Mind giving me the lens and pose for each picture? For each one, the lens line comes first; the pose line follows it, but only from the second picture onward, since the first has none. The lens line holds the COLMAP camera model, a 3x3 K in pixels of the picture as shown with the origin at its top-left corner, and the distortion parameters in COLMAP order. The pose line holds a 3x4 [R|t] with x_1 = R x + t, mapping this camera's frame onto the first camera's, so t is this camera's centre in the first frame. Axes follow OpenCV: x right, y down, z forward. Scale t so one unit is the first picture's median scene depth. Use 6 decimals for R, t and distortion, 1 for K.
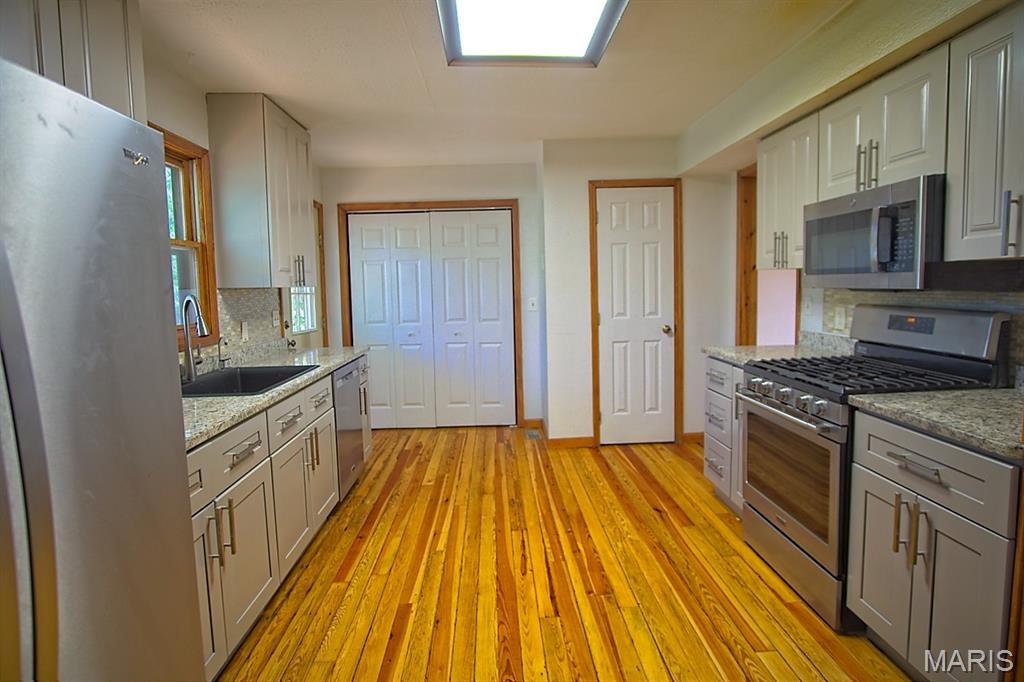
lens RADIAL K [[554.5, 0, 509.7], [0, 554.5, 336.7], [0, 0, 1]] dist [-0.001852, 0.000655]
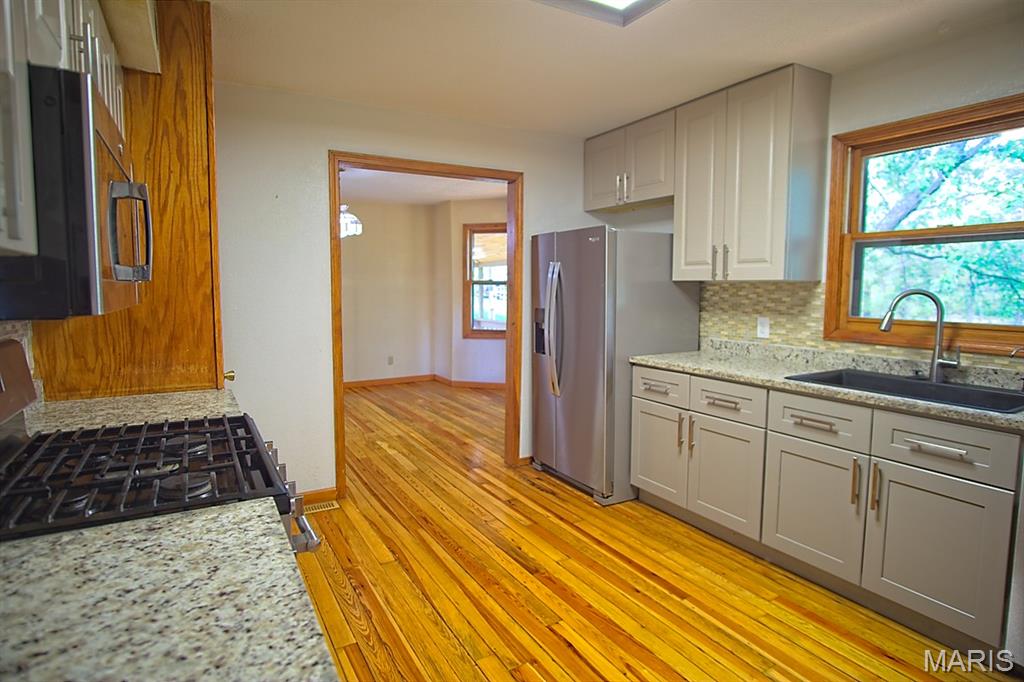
lens RADIAL K [[554.5, 0, 509.7], [0, 554.5, 336.7], [0, 0, 1]] dist [-0.001852, 0.000655]
pose [[-0.881078, 0.063772, -0.468651, 0.573709], [-0.028309, 0.981981, 0.186845, -0.177666], [0.472122, 0.177892, -0.863397, 1.729315]]
